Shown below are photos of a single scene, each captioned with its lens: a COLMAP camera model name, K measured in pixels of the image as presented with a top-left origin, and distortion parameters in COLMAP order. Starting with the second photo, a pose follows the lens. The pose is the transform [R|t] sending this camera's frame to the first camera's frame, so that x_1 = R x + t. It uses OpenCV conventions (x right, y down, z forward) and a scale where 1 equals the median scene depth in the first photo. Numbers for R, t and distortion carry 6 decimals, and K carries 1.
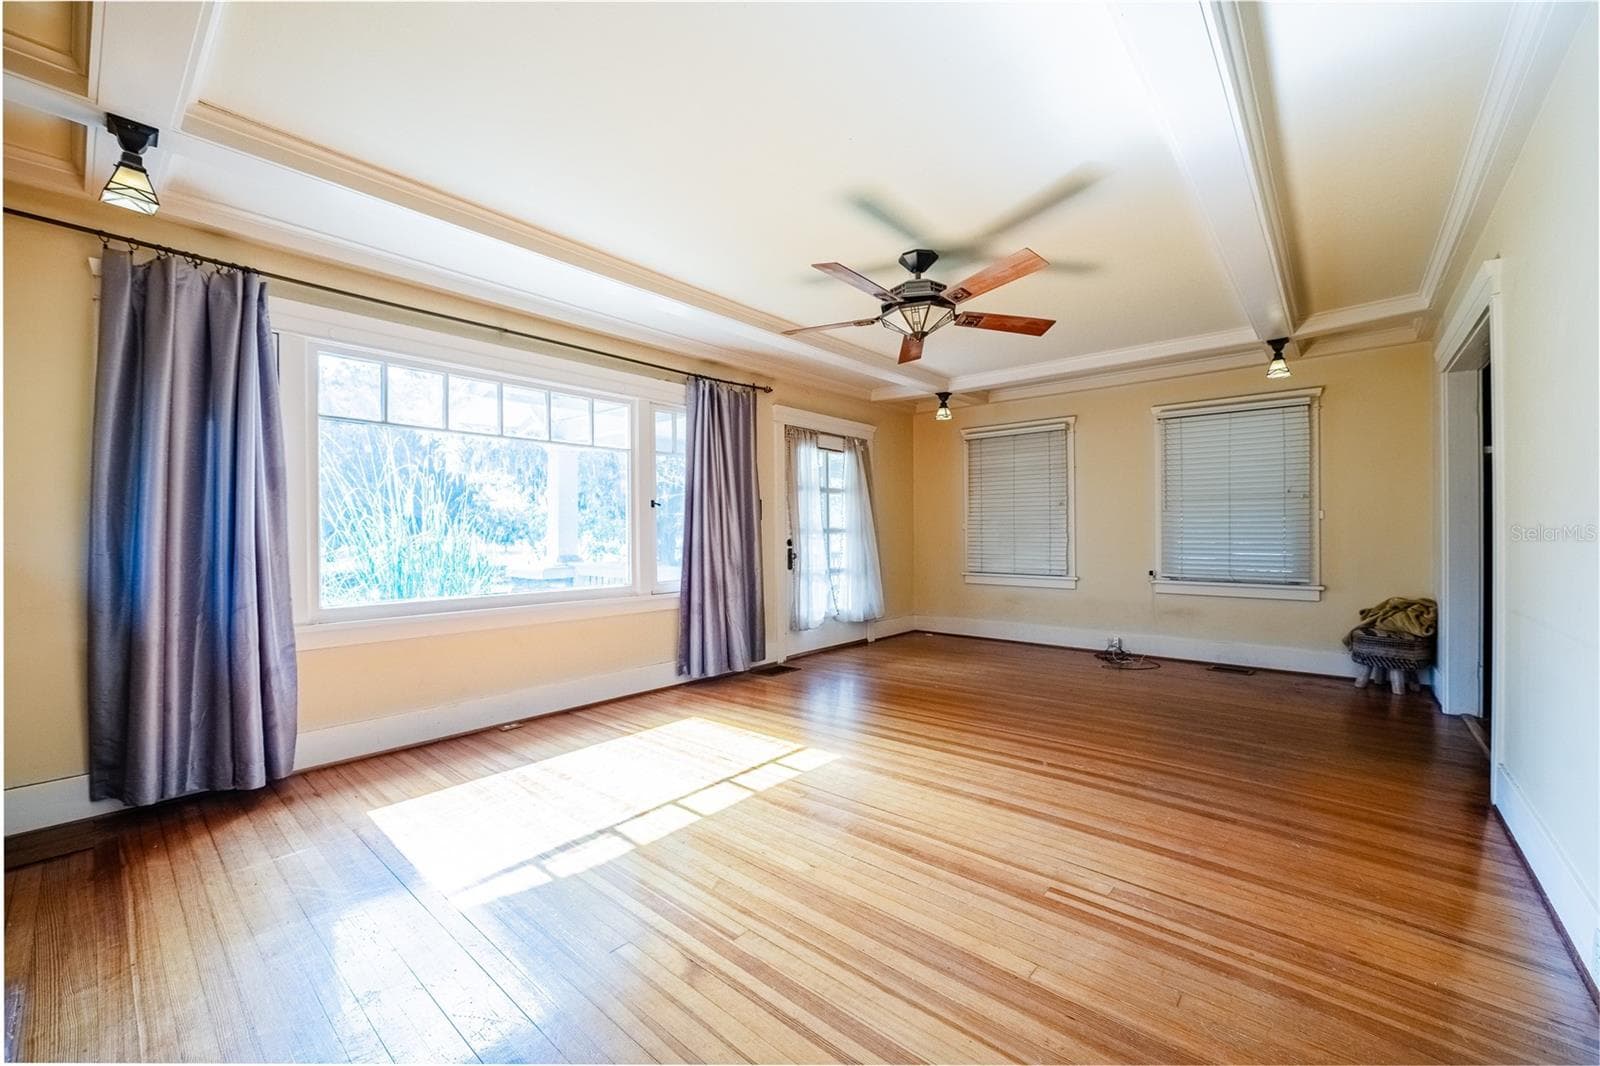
lens RADIAL K [[634.1, 0, 793.3], [0, 634.1, 532.3], [0, 0, 1]] dist [-0.021141, -0.000045]
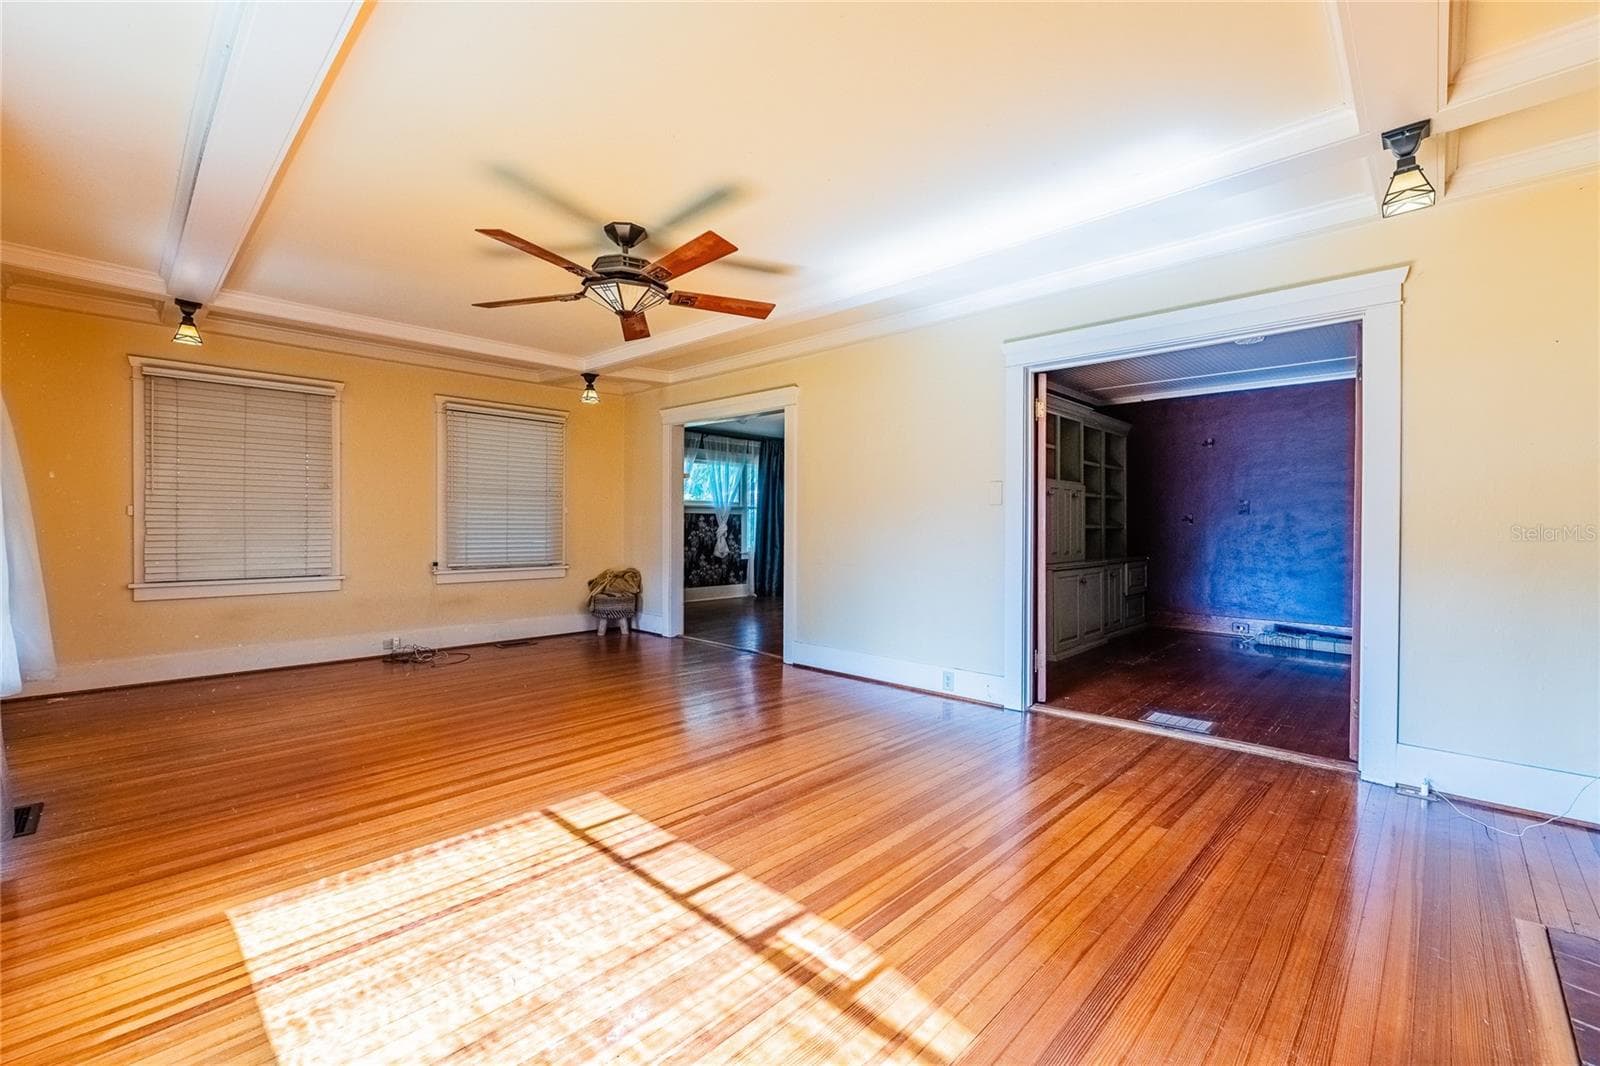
lens RADIAL K [[664.8, 0, 793.9], [0, 664.8, 530.4], [0, 0, 1]] dist [-0.001596, -0.000265]
pose [[0.055182, -0.005550, 0.998461, -0.582371], [-0.007834, 0.999951, 0.005992, 0.001641], [-0.998446, -0.008152, 0.055136, 0.516501]]
